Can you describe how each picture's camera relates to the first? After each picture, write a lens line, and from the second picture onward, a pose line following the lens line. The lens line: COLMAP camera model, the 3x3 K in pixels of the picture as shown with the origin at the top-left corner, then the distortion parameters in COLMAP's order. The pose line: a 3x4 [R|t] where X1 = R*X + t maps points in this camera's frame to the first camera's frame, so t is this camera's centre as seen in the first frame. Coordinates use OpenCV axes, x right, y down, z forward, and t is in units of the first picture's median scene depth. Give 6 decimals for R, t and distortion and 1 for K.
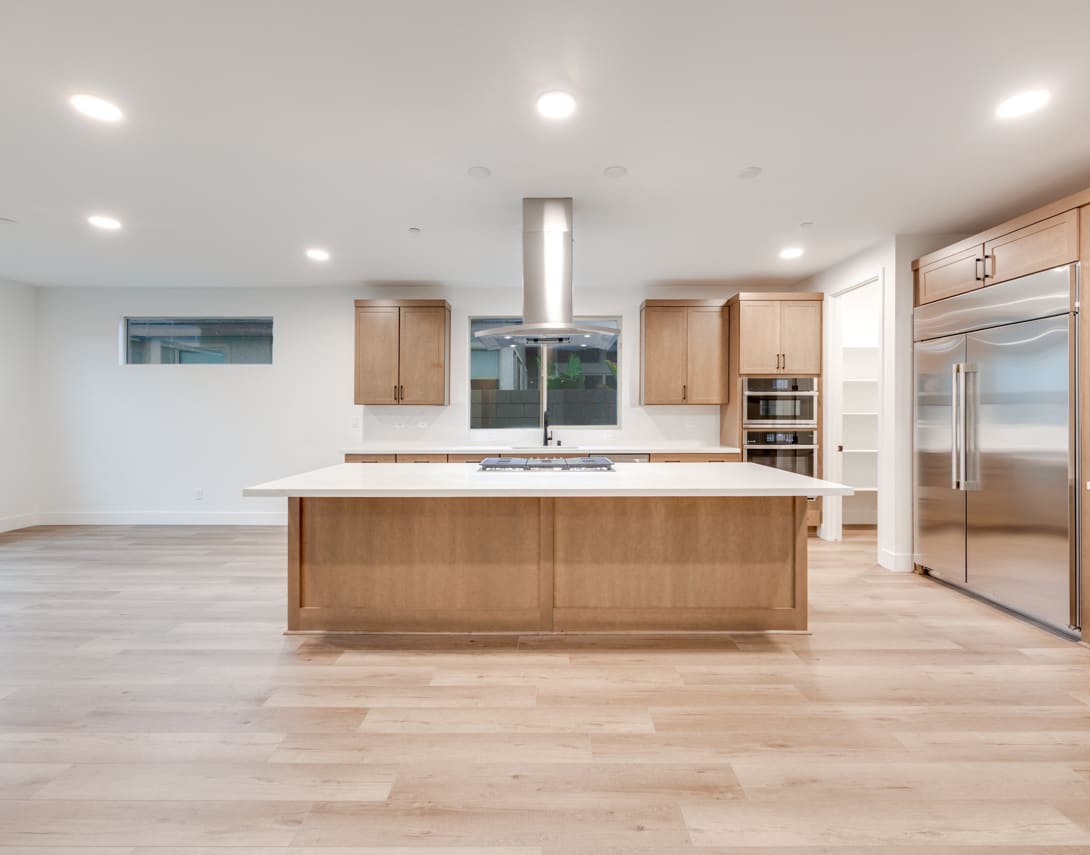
lens RADIAL K [[500.2, 0, 544.0], [0, 500.2, 415.2], [0, 0, 1]] dist [-0.001101, 0.002794]
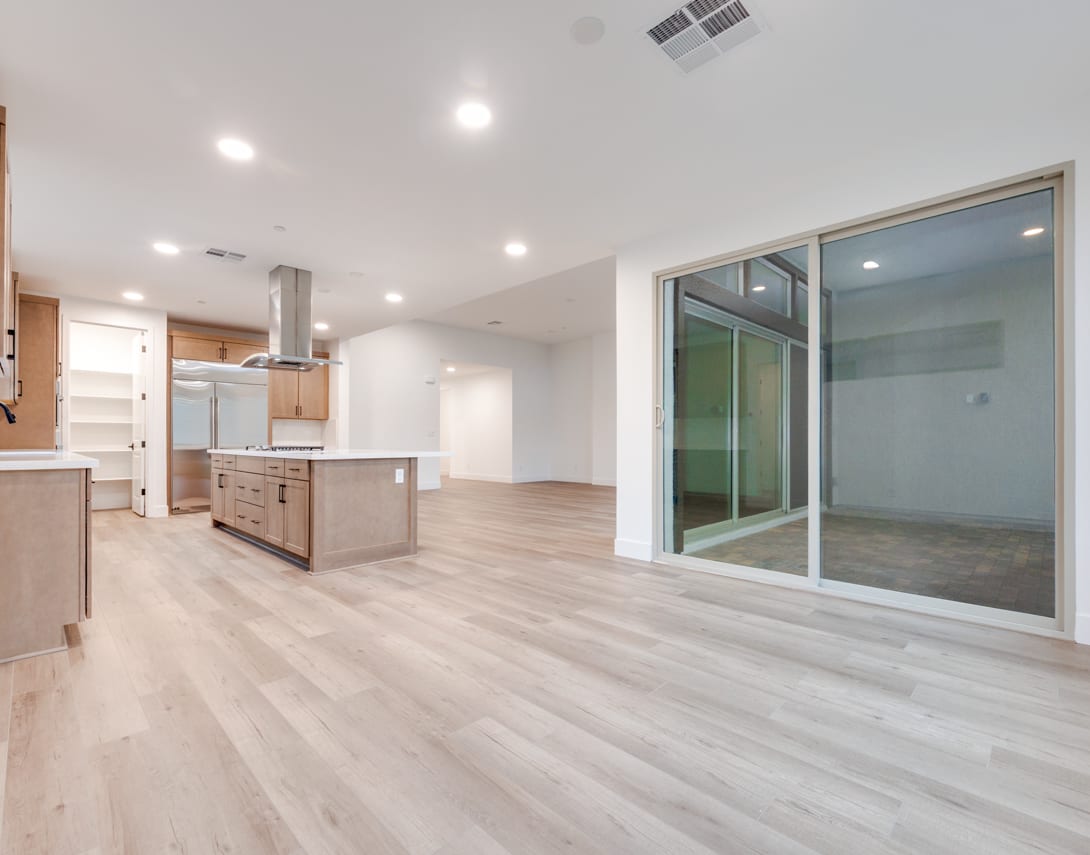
lens RADIAL K [[518.5, 0, 529.8], [0, 518.5, 442.1], [0, 0, 1]] dist [-0.004527, 0.000741]
pose [[-0.698252, 0.001289, 0.715851, -1.367522], [0.006749, 0.999966, 0.004783, 0.068927], [-0.715820, 0.008171, -0.698237, 1.359071]]
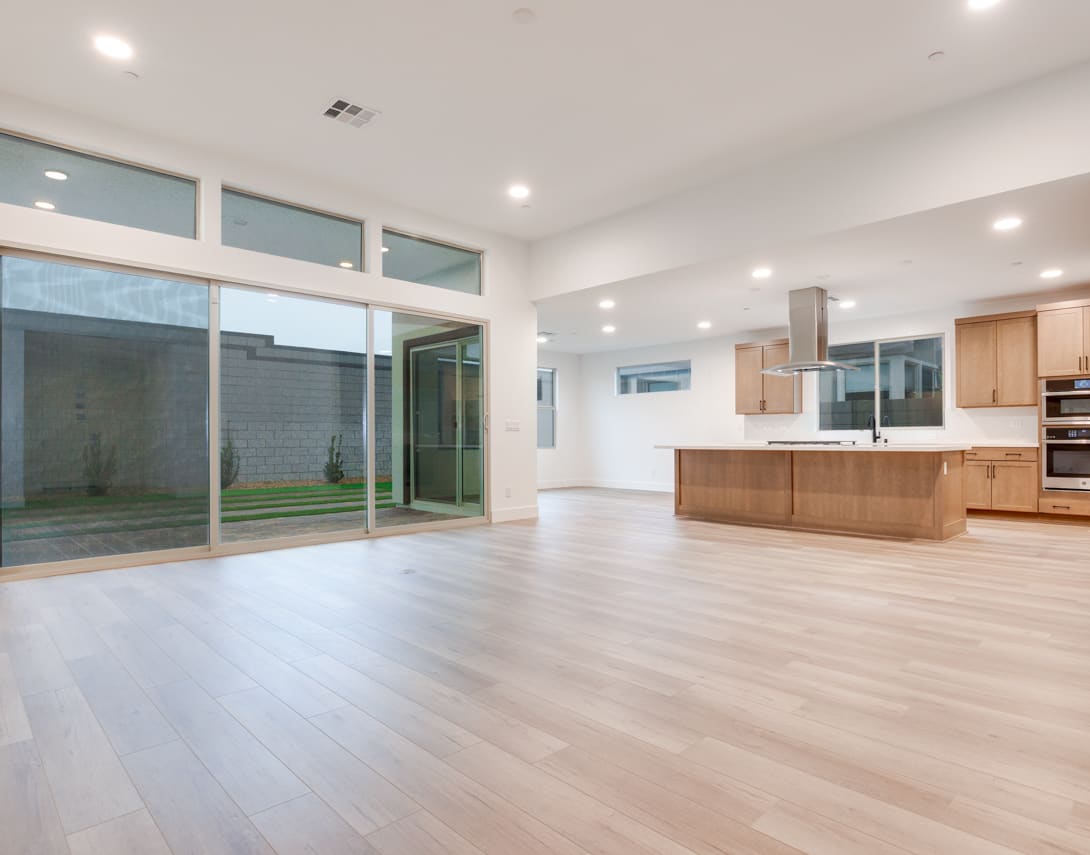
lens RADIAL K [[623.8, 0, 563.2], [0, 623.8, 435.2], [0, 0, 1]] dist [-0.021403, 0.001366]
pose [[0.706172, -0.004843, -0.708024, 0.797108], [-0.002763, 0.999950, -0.009595, 0.083149], [0.708035, 0.008731, 0.706123, -0.943800]]
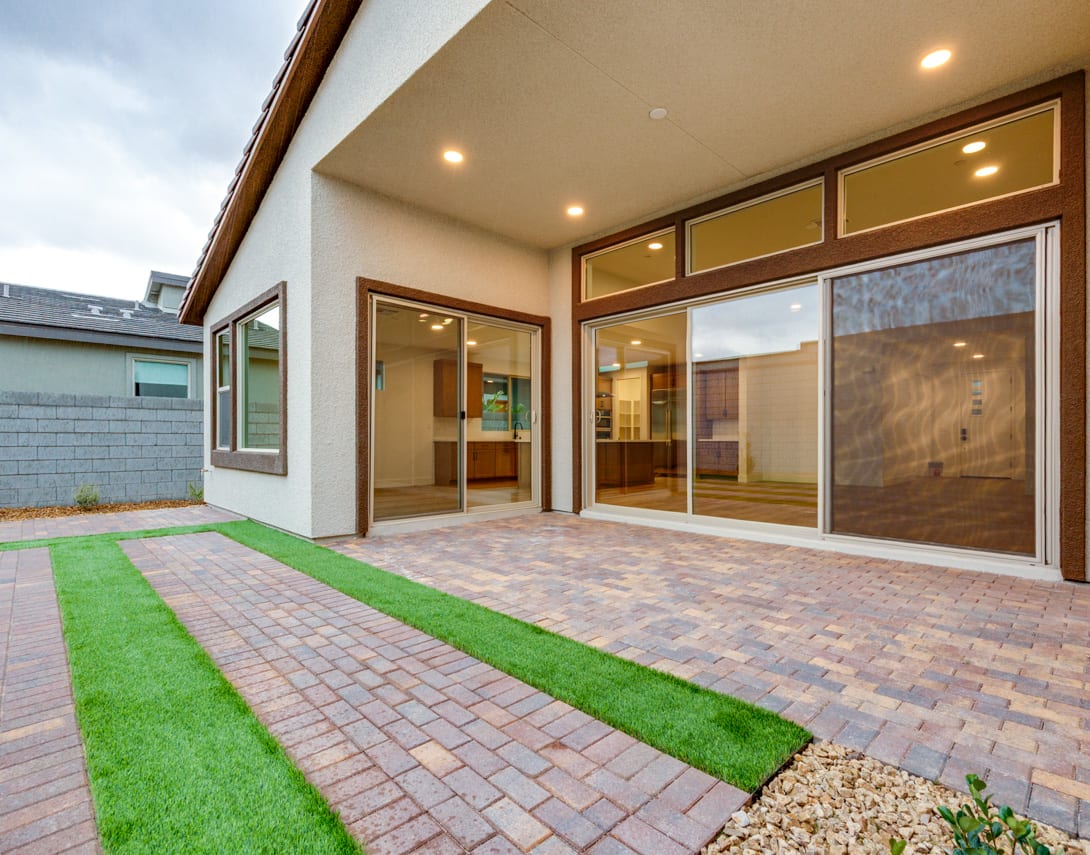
lens RADIAL K [[518.5, 0, 546.5], [0, 518.5, 437.1], [0, 0, 1]] dist [-0.004527, 0.000741]
pose [[0.714688, 0.004985, 0.699426, -1.959697], [0.003994, 0.999929, -0.011209, 0.109757], [-0.699432, 0.010805, 0.714617, -0.832705]]
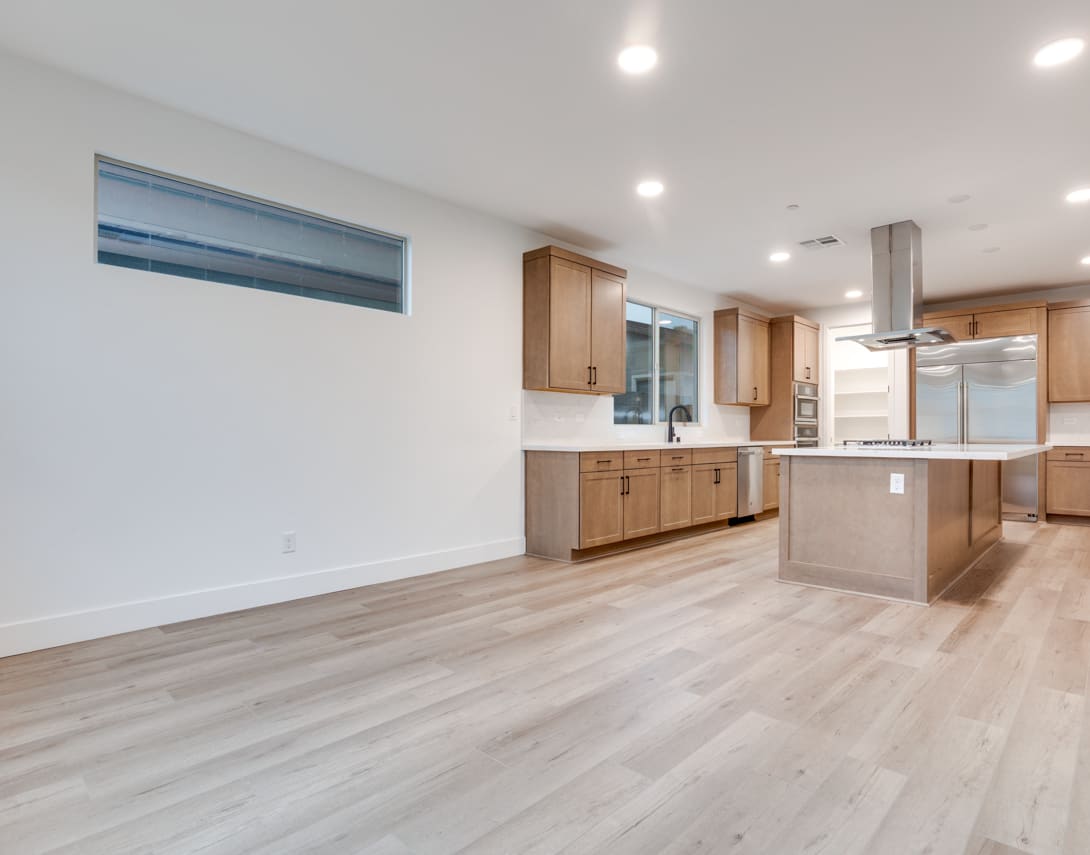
lens RADIAL K [[590.1, 0, 560.1], [0, 590.1, 435.4], [0, 0, 1]] dist [-0.021720, 0.005013]
pose [[0.687756, 0.000021, 0.725942, -1.376947], [0.003730, 0.999987, -0.003563, 0.072734], [-0.725932, 0.005159, 0.687747, 0.542798]]
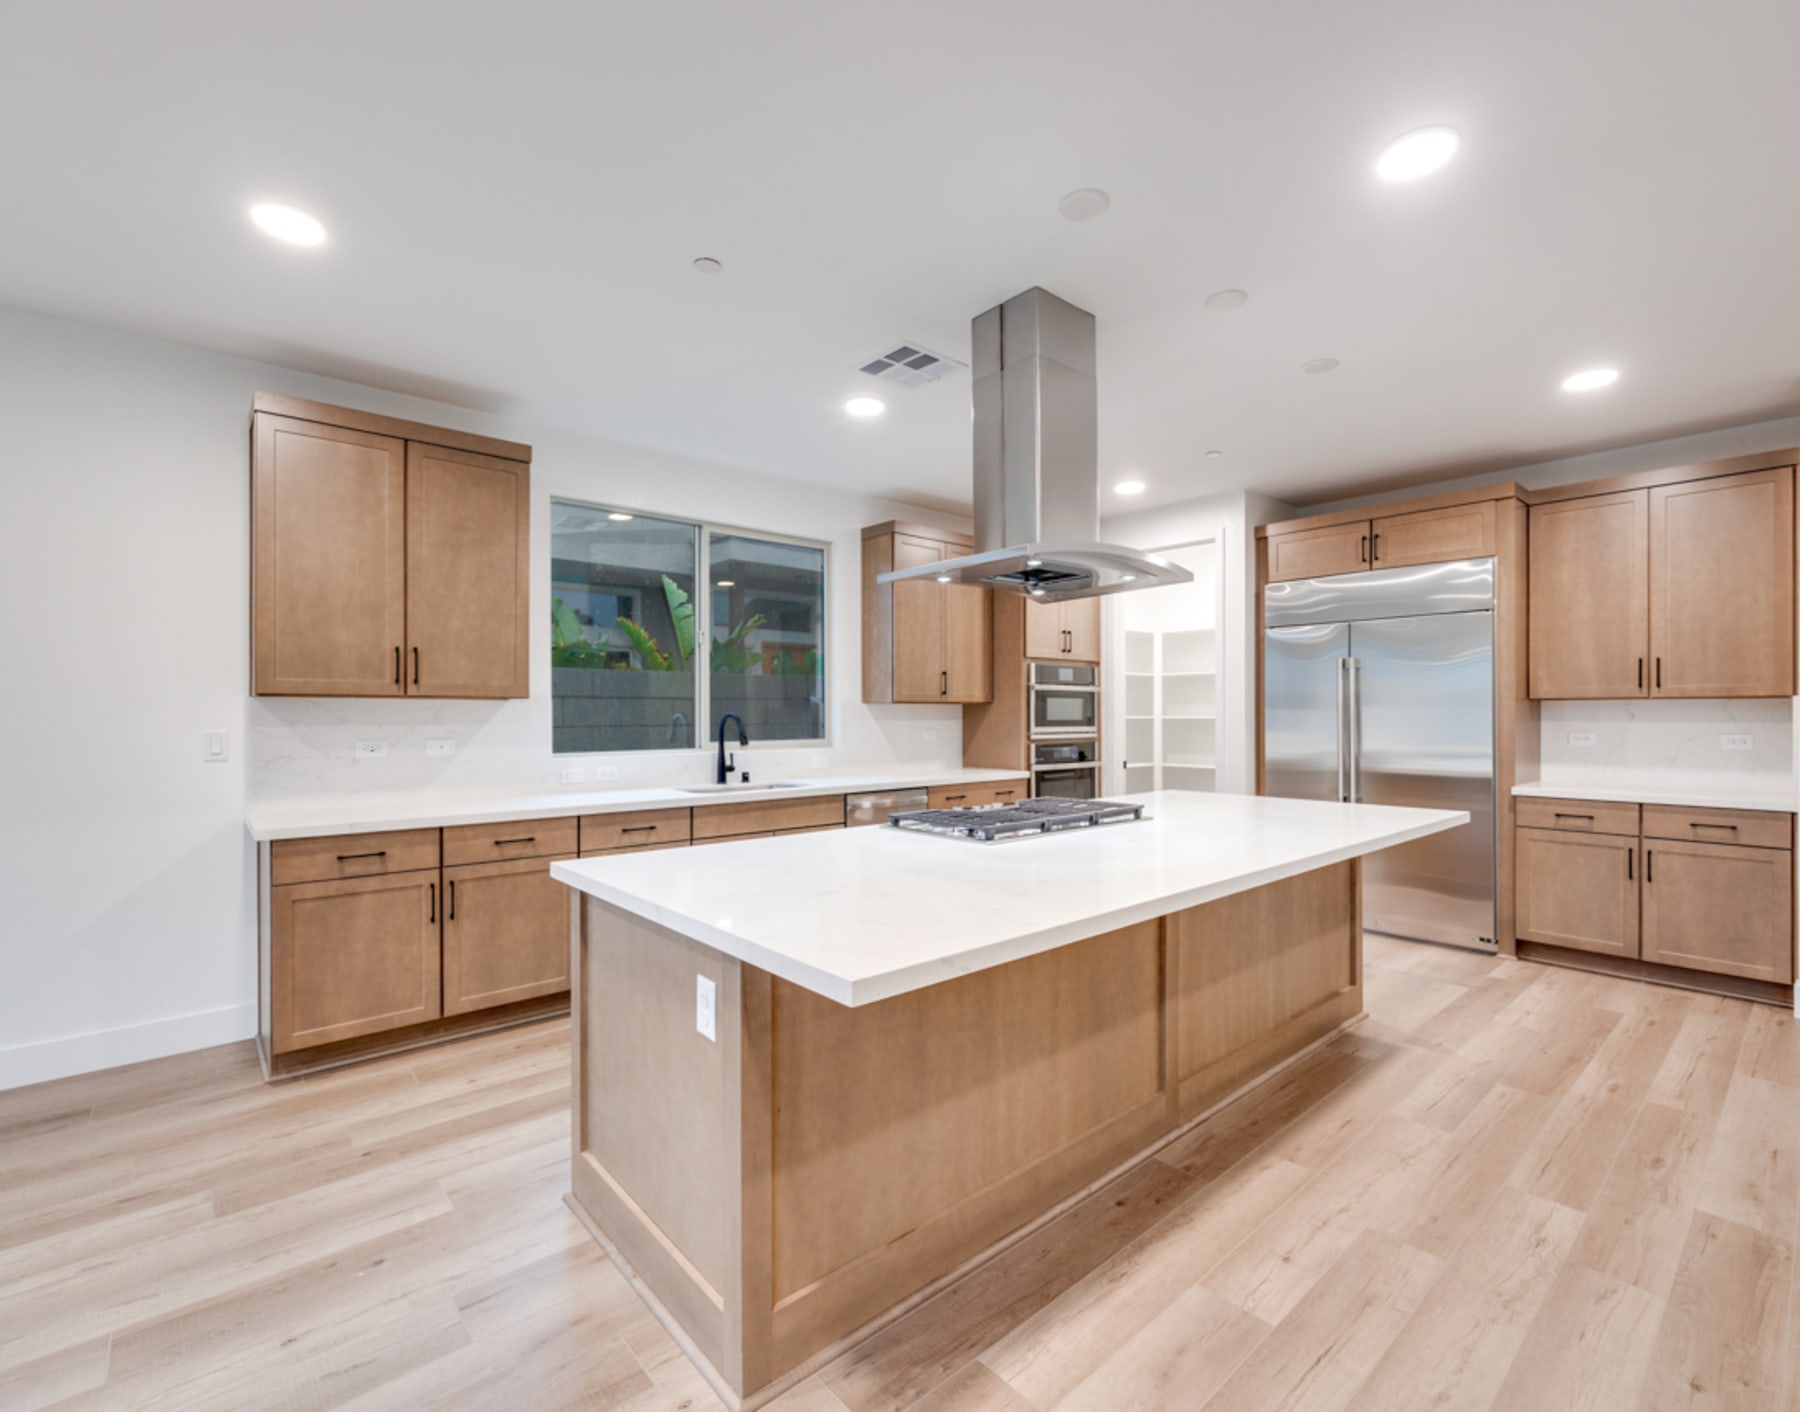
lens RADIAL K [[826.0, 0, 884.1], [0, 826.0, 717.6], [0, 0, 1]] dist [-0.001101, 0.002794]
pose [[0.753065, -0.002526, 0.657942, -0.590231], [0.005073, 0.999985, -0.001967, -0.002510], [-0.657927, 0.004819, 0.753066, 0.404429]]
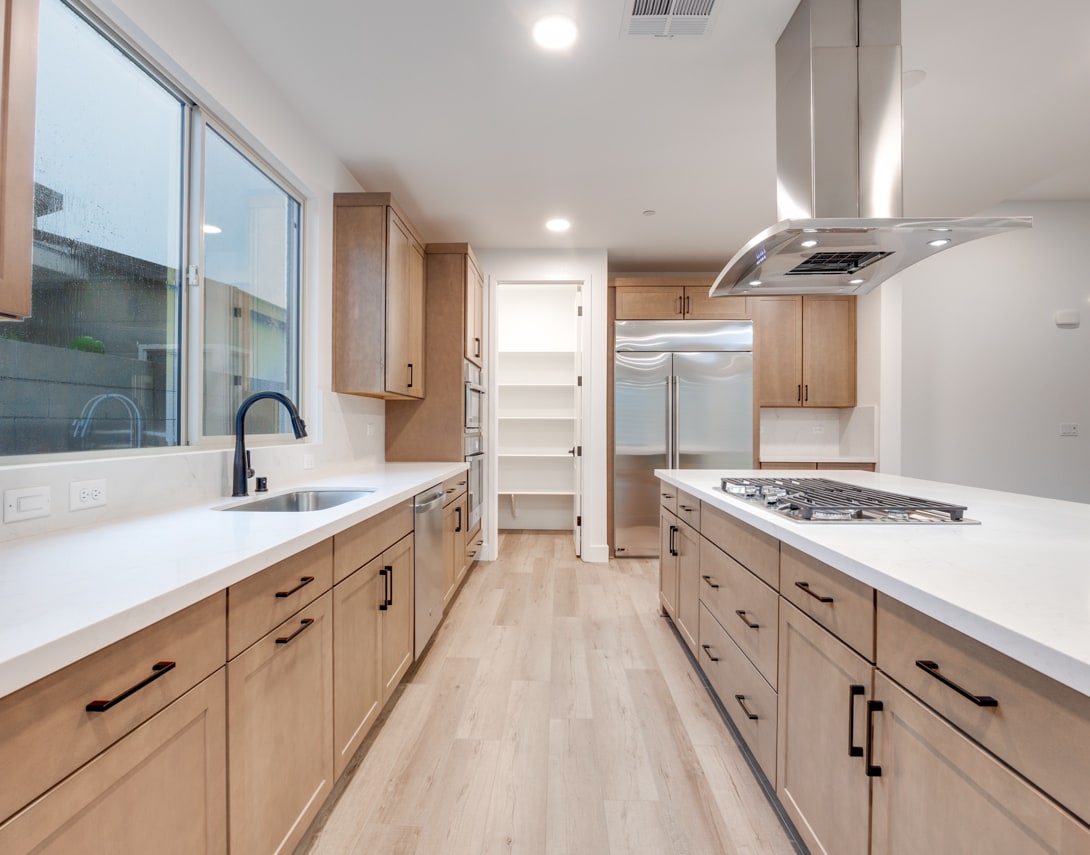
lens RADIAL K [[568.6, 0, 536.9], [0, 568.6, 422.8], [0, 0, 1]] dist [-0.016308, 0.000597]
pose [[0.030952, 0.008518, 0.999485, -0.527938], [0.003337, 0.999957, -0.008626, 0.022948], [-0.999515, 0.003602, 0.030922, 1.133946]]
